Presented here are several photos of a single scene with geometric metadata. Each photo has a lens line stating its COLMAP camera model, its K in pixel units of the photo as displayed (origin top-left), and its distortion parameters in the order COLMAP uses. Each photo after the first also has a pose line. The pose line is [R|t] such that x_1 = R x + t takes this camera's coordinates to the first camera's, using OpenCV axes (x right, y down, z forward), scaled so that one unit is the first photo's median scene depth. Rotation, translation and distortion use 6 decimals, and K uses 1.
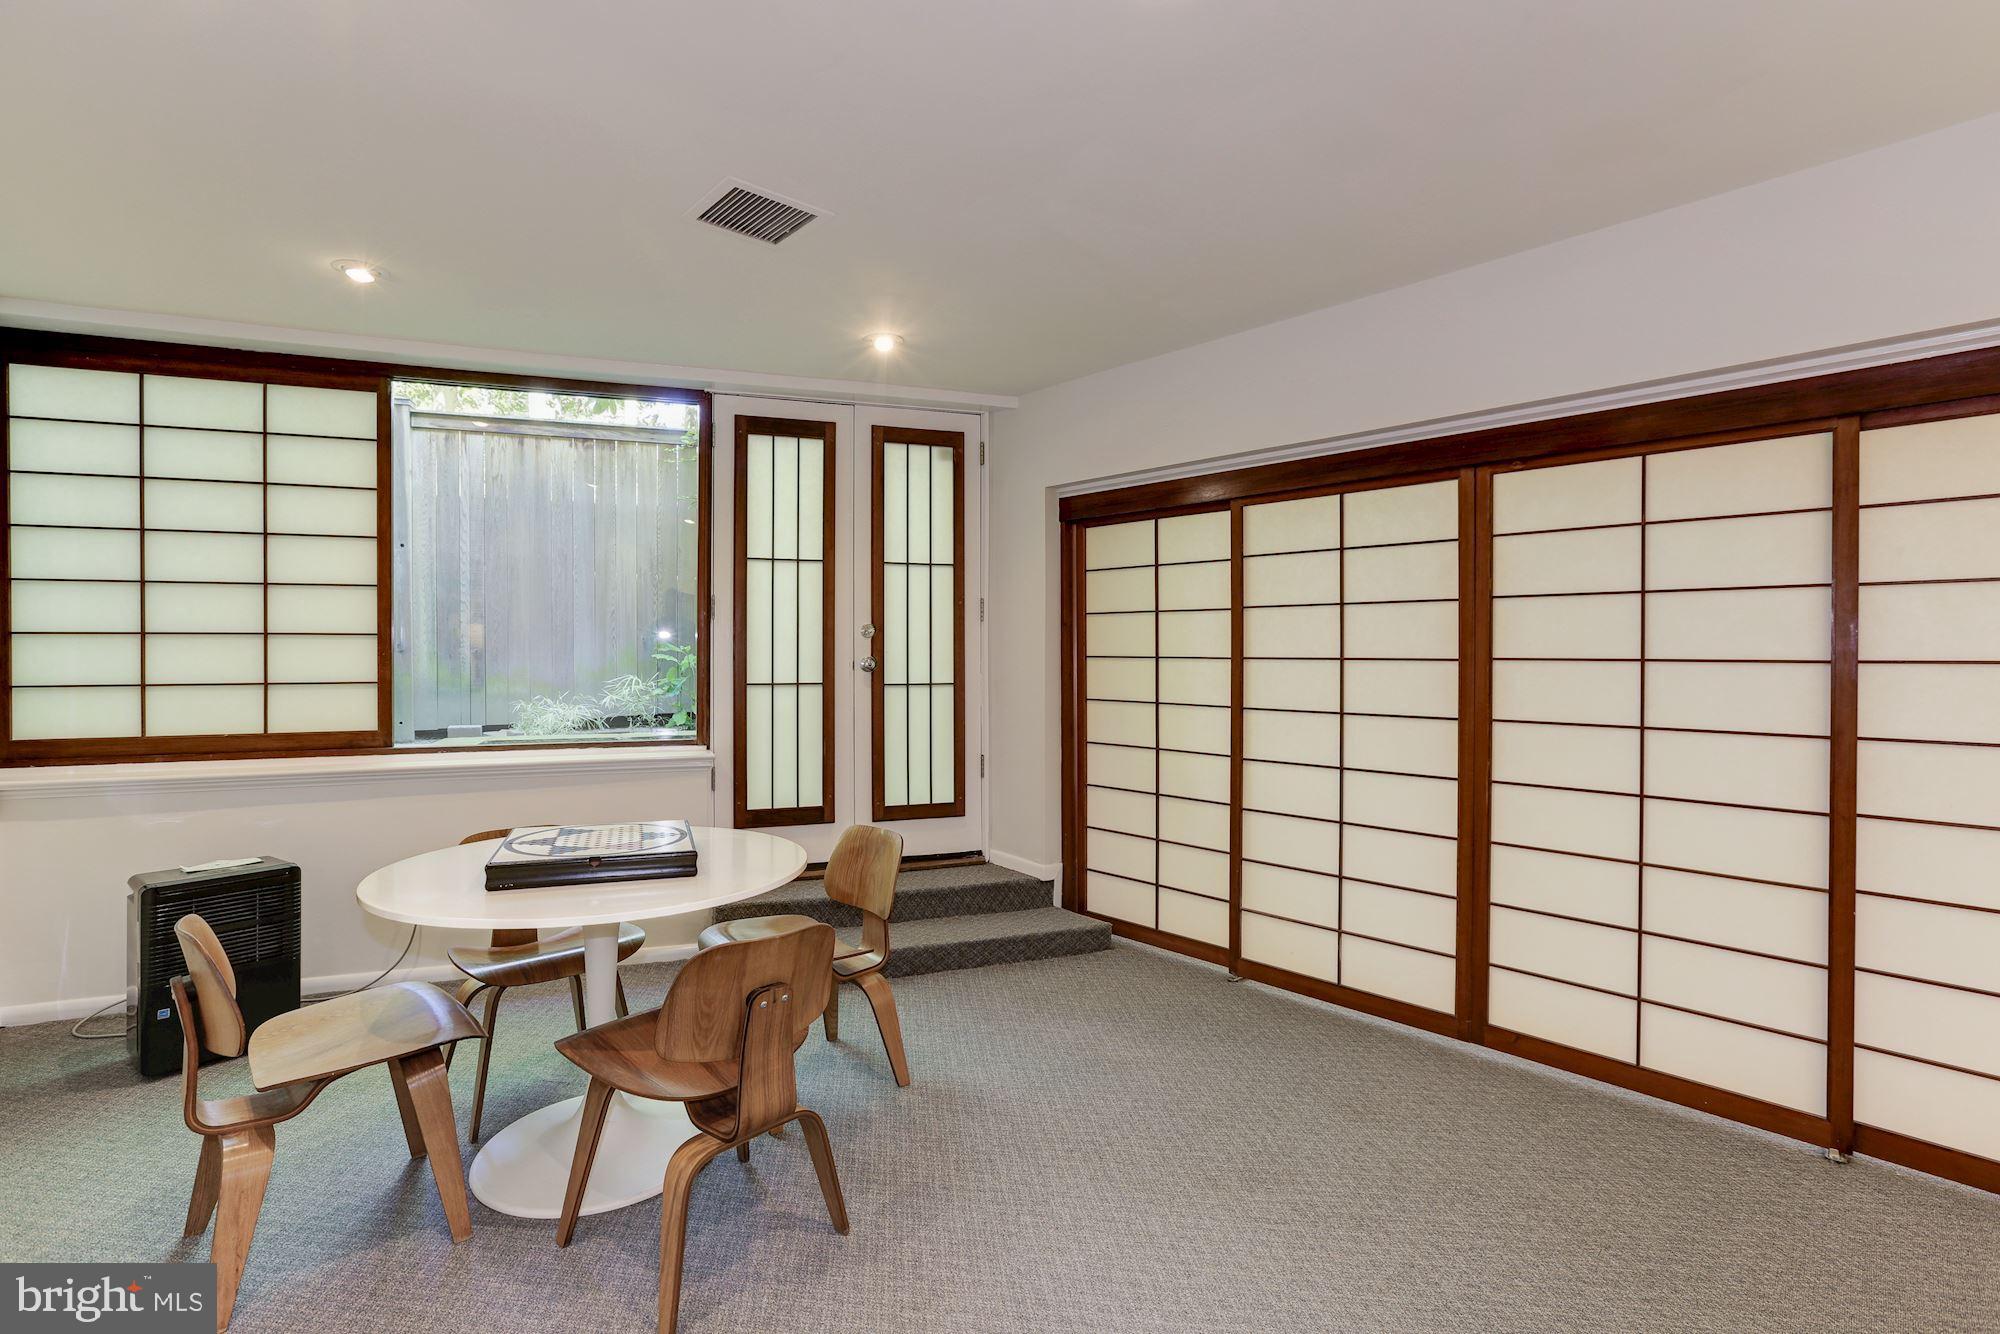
lens RADIAL K [[925.7, 0, 983.1], [0, 925.7, 654.2], [0, 0, 1]] dist [-0.034708, 0.018496]
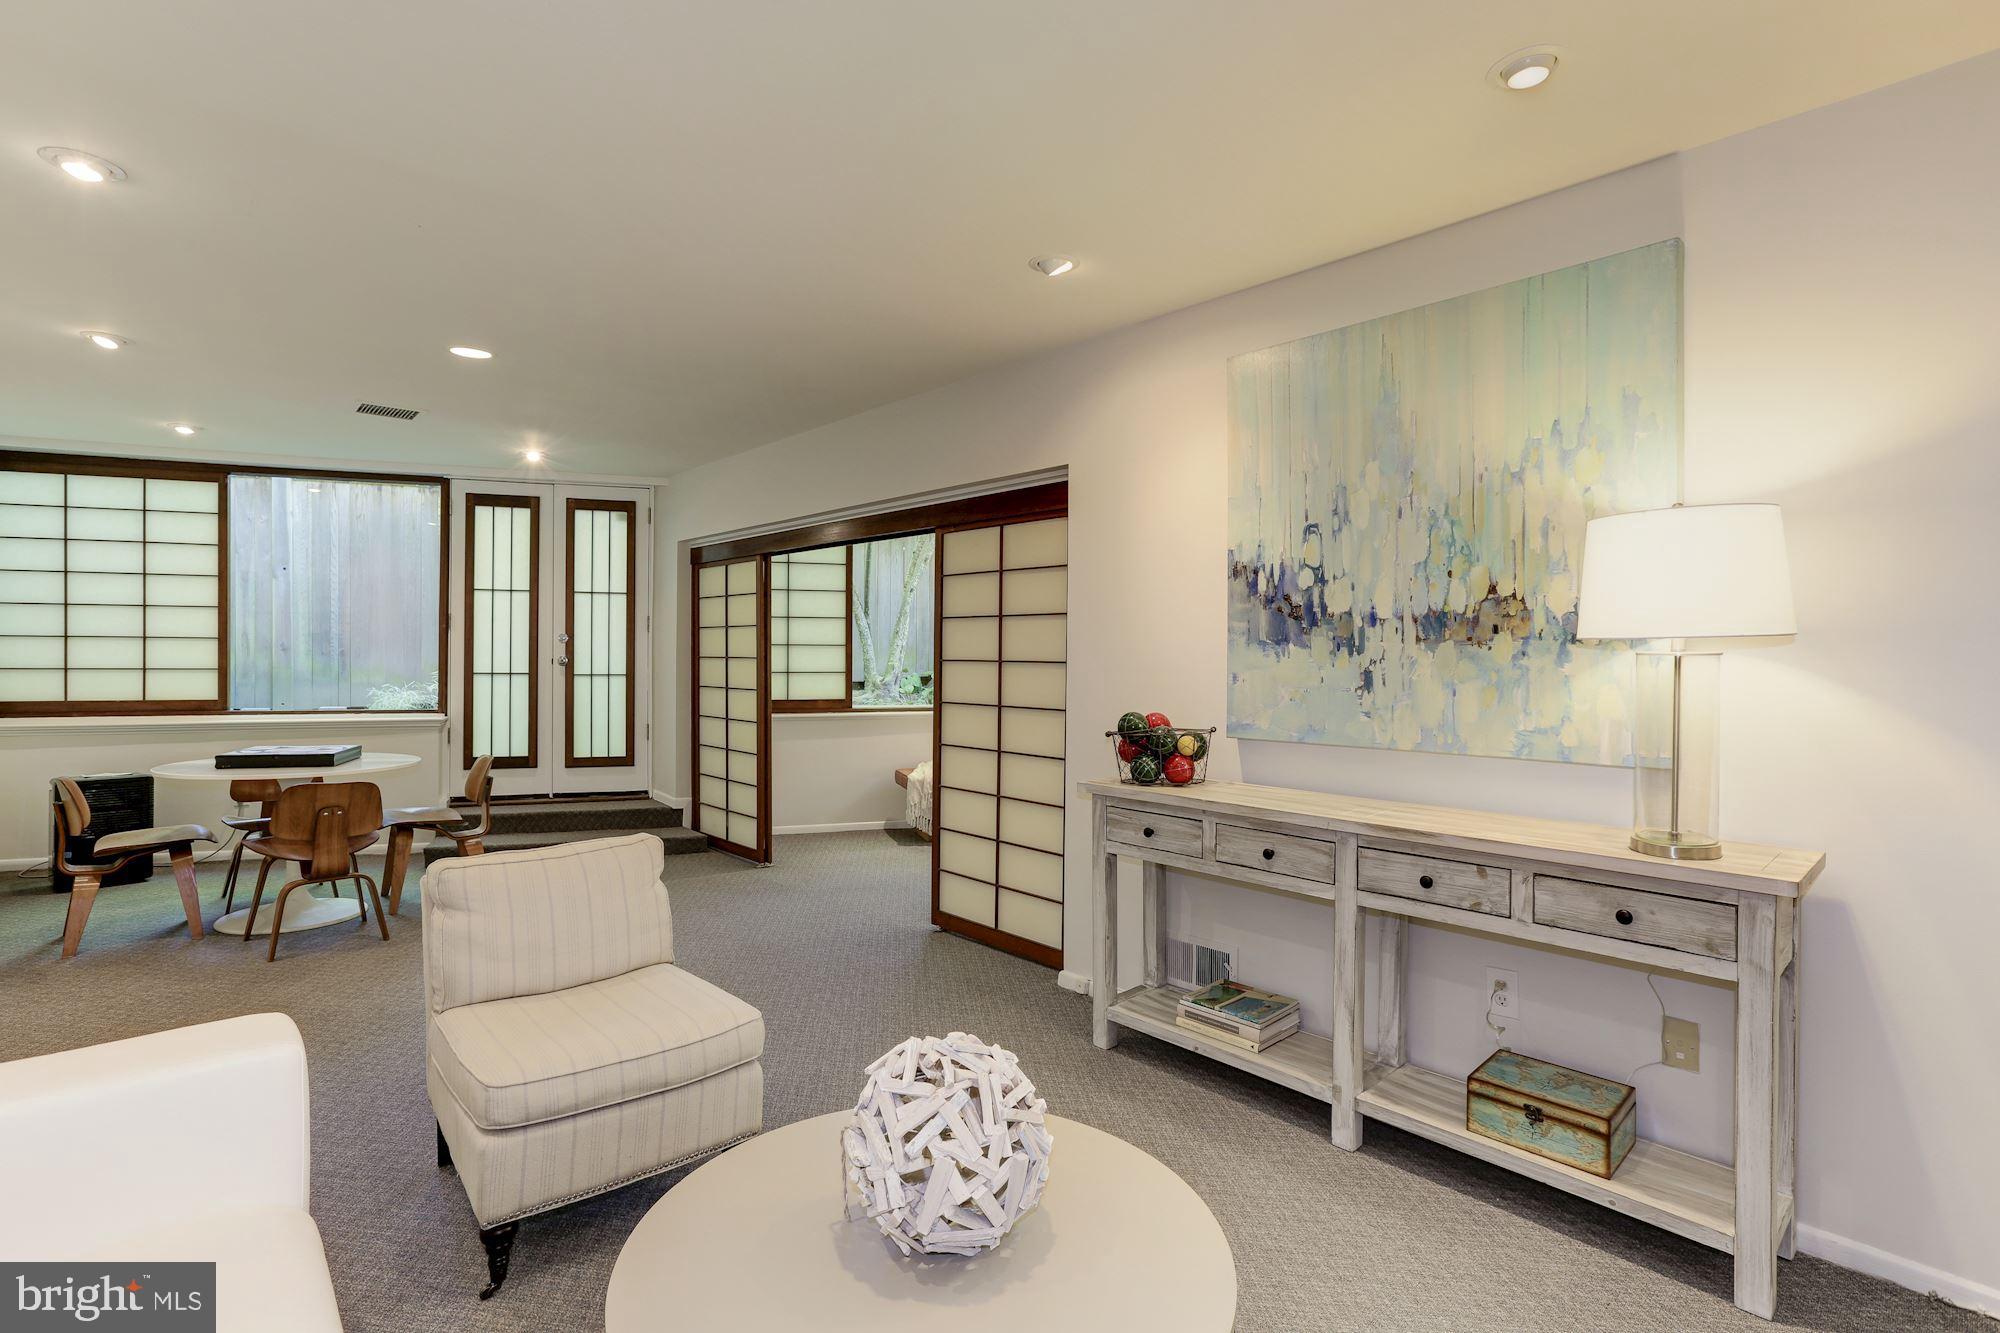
lens RADIAL K [[973.1, 0, 961.3], [0, 973.1, 657.0], [0, 0, 1]] dist [-0.001055, 0.010866]
pose [[0.999066, 0.008763, -0.042316, 0.599420], [-0.008818, 0.999960, -0.001126, 0.001181], [0.042305, 0.001498, 0.999104, -0.541760]]
